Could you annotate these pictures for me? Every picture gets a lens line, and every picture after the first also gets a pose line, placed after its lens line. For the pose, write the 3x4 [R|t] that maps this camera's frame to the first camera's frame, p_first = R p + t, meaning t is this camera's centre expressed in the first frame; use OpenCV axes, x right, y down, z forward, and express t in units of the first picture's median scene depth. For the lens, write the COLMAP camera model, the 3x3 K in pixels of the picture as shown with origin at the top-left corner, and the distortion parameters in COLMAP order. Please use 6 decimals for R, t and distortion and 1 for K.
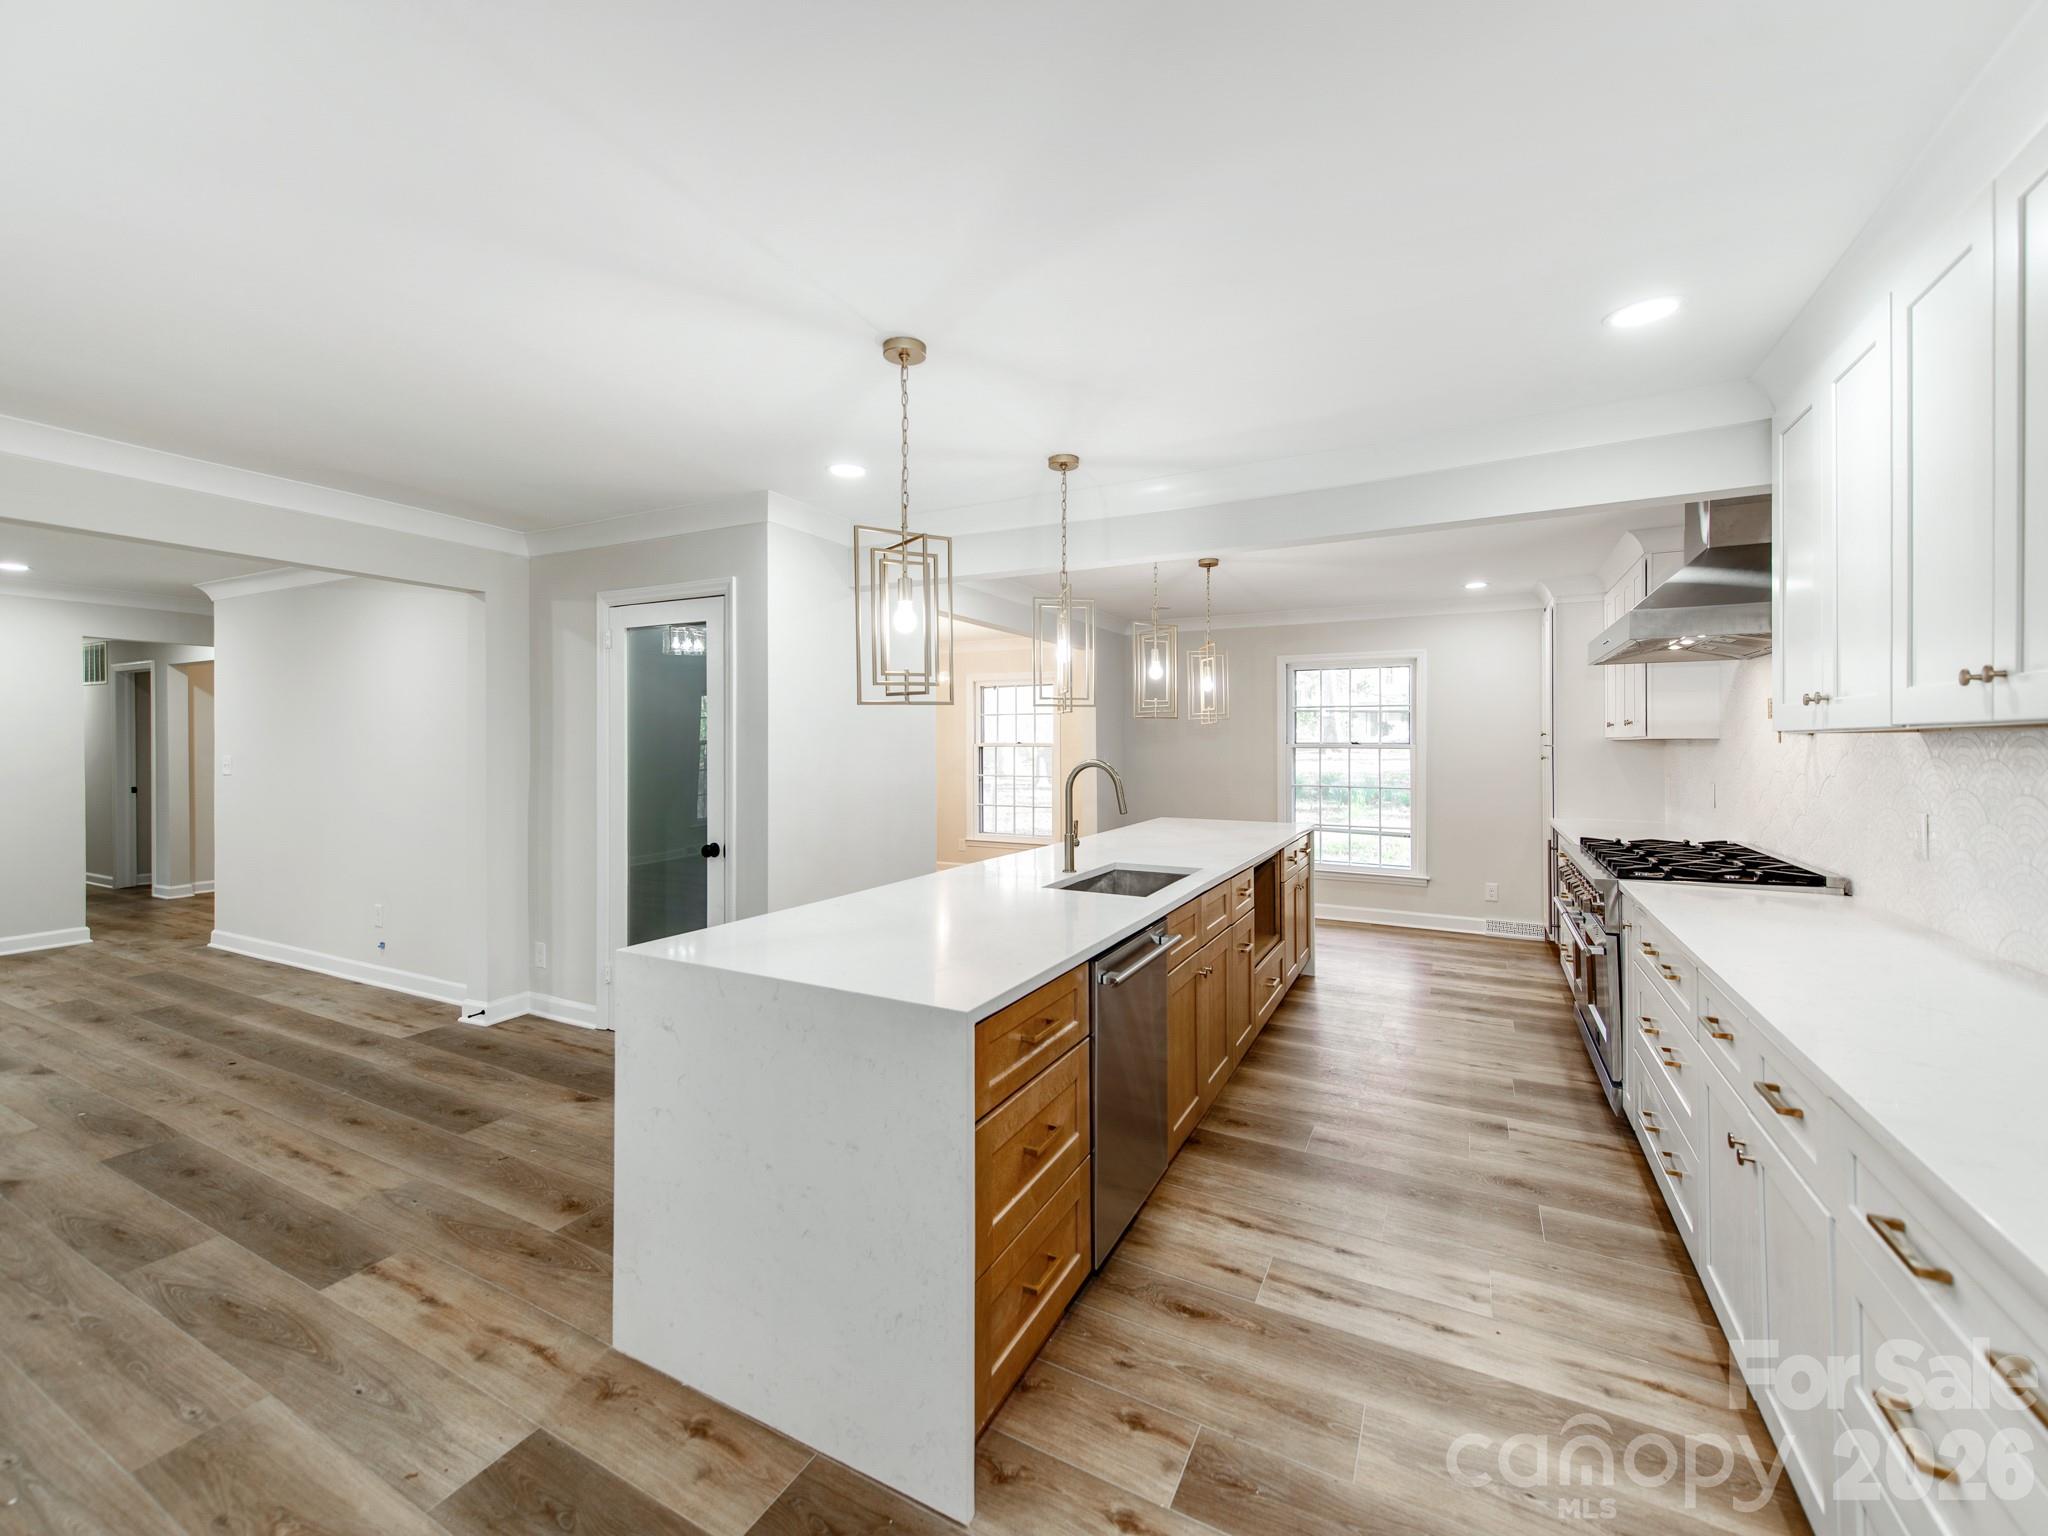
lens RADIAL K [[842.8, 0, 1011.2], [0, 842.8, 760.1], [0, 0, 1]] dist [0.013369, -0.002001]
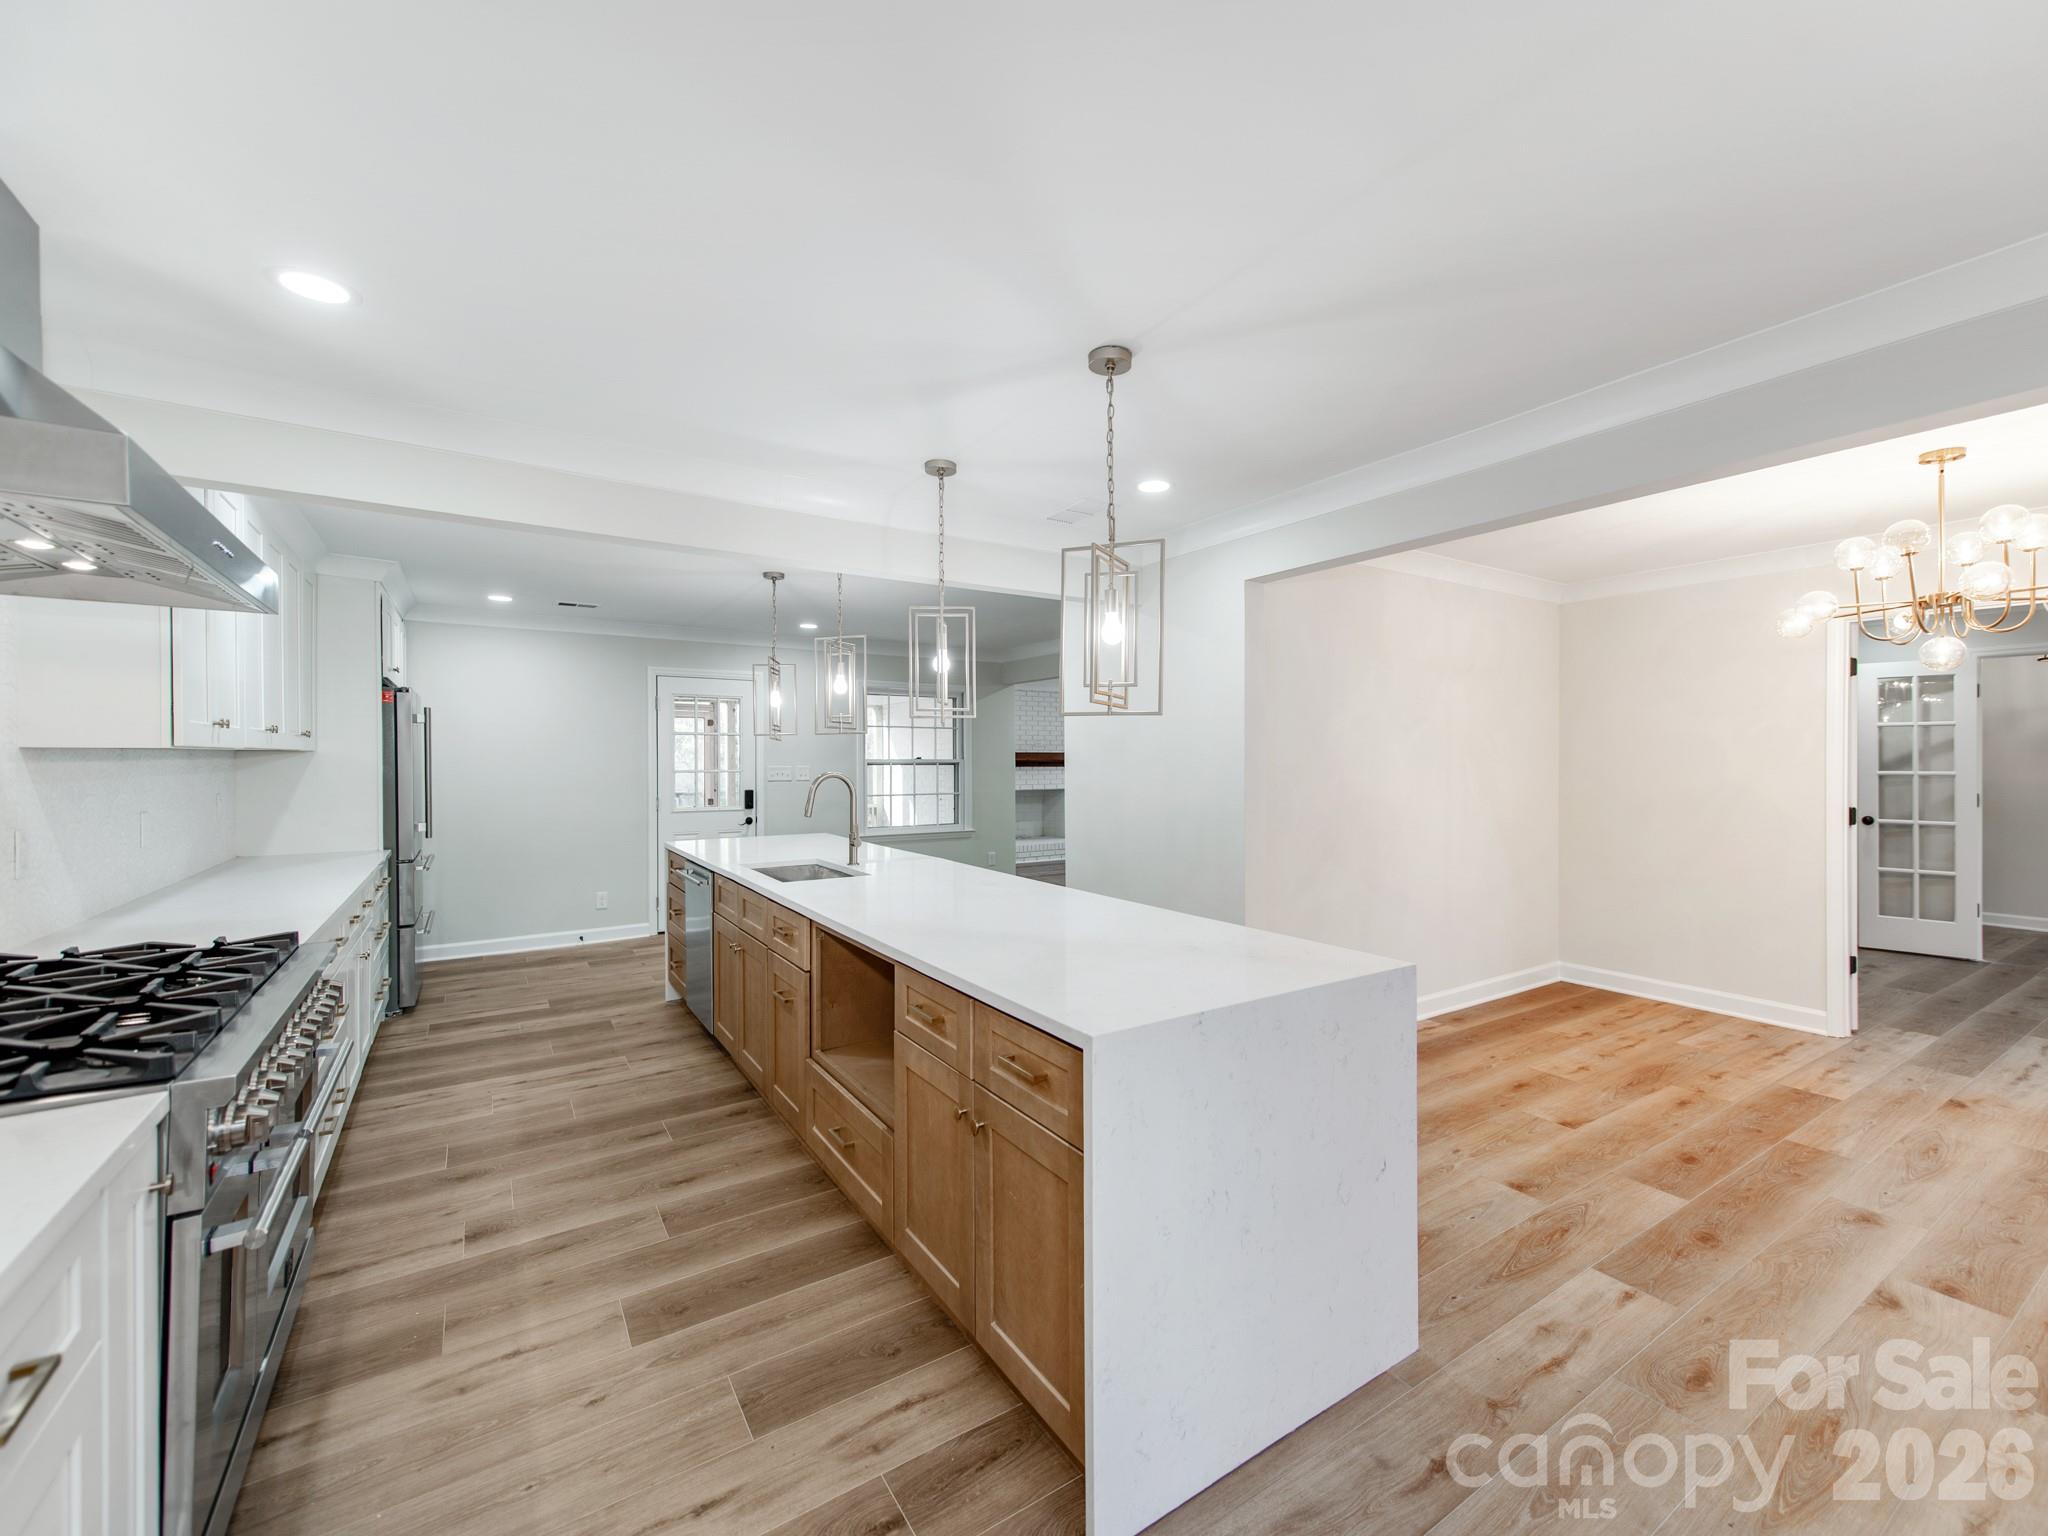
lens RADIAL K [[842.8, 0, 1032.1], [0, 842.8, 777.6], [0, 0, 1]] dist [0.013369, -0.002001]
pose [[-0.476782, 0.023633, -0.878704, 1.165897], [-0.015719, 0.999249, 0.035404, -0.041022], [0.878881, 0.030693, -0.476052, 2.090323]]
